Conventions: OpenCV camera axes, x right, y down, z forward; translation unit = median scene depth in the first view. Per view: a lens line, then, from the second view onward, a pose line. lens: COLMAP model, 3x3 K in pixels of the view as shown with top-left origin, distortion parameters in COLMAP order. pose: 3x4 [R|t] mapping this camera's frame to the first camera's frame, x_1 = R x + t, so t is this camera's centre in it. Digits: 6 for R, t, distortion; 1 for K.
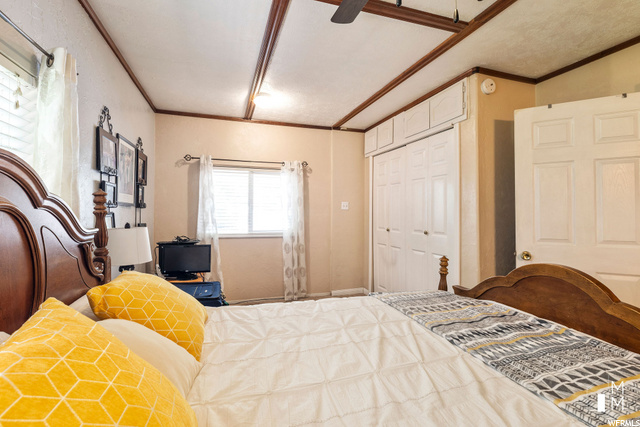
lens RADIAL K [[283.6, 0, 318.1], [0, 283.6, 212.1], [0, 0, 1]] dist [-0.001006, -0.000127]
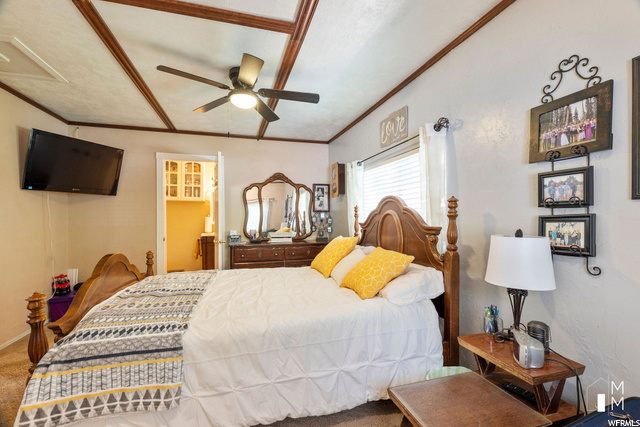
lens RADIAL K [[283.6, 0, 318.1], [0, 283.6, 212.1], [0, 0, 1]] dist [-0.001006, -0.000127]
pose [[-0.999975, 0.002292, 0.006636, -0.080002], [0.002240, 0.999968, -0.007717, -0.000309], [-0.006654, -0.007702, -0.999948, 0.842808]]
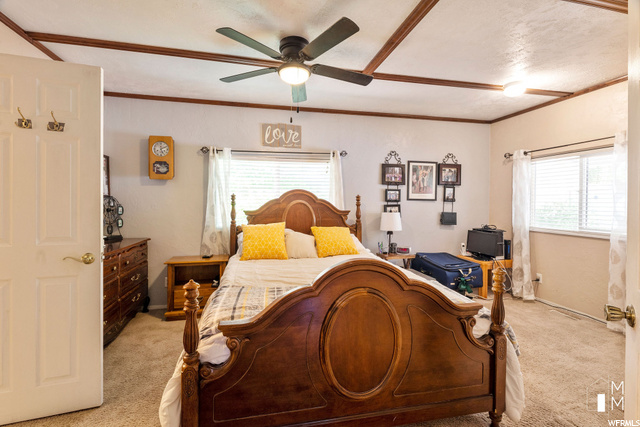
lens RADIAL K [[283.6, 0, 318.1], [0, 283.6, 212.1], [0, 0, 1]] dist [-0.001006, -0.000127]
pose [[-0.065258, 0.024711, -0.997562, 0.640010], [-0.008023, 0.999648, 0.025288, 0.004968], [0.997836, 0.009654, -0.065037, 0.307489]]
